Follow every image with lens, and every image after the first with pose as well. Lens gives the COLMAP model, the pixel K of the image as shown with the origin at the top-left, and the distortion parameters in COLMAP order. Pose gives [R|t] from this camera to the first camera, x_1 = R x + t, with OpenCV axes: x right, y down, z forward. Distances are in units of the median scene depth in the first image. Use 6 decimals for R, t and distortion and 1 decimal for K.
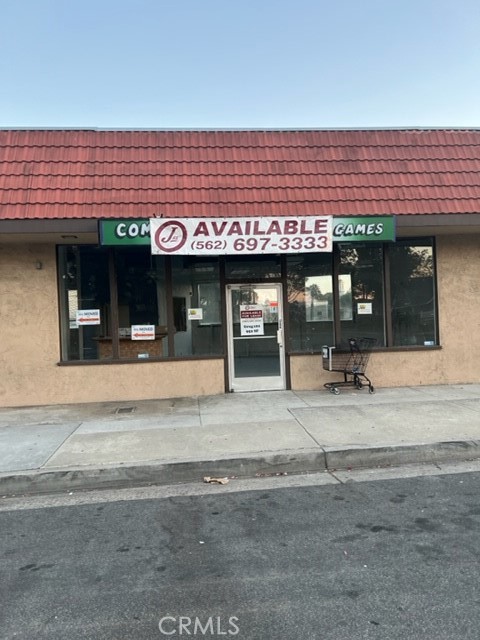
lens RADIAL K [[481.0, 0, 240.0], [0, 481.0, 320.0], [0, 0, 1]] dist [0.083157, -0.142673]
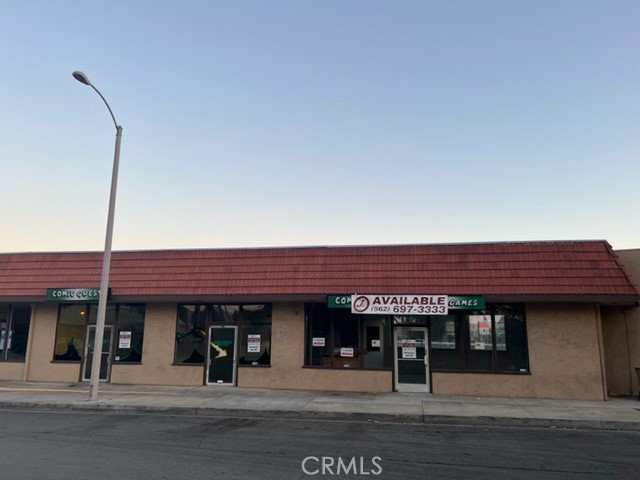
lens RADIAL K [[480.3, 0, 311.3], [0, 480.3, 239.5], [0, 0, 1]] dist [0.082759, -0.138849]
pose [[0.957722, -0.007366, -0.287600, 0.224274], [-0.048422, 0.981284, -0.186380, -0.052290], [0.283590, 0.192426, 0.939441, -0.945420]]
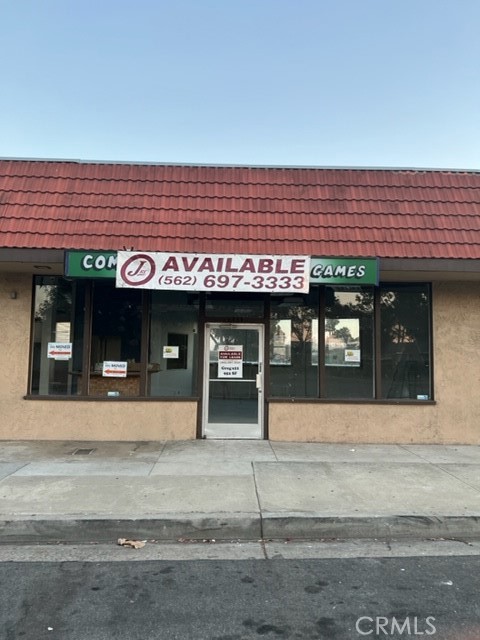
lens RADIAL K [[482.2, 0, 240.0], [0, 482.2, 320.0], [0, 0, 1]] dist [0.058535, -0.062316]
pose [[0.996659, 0.046017, -0.067484, 0.122312], [-0.051319, 0.995547, -0.079067, -0.008743], [0.063546, 0.082266, 0.994582, 0.063663]]
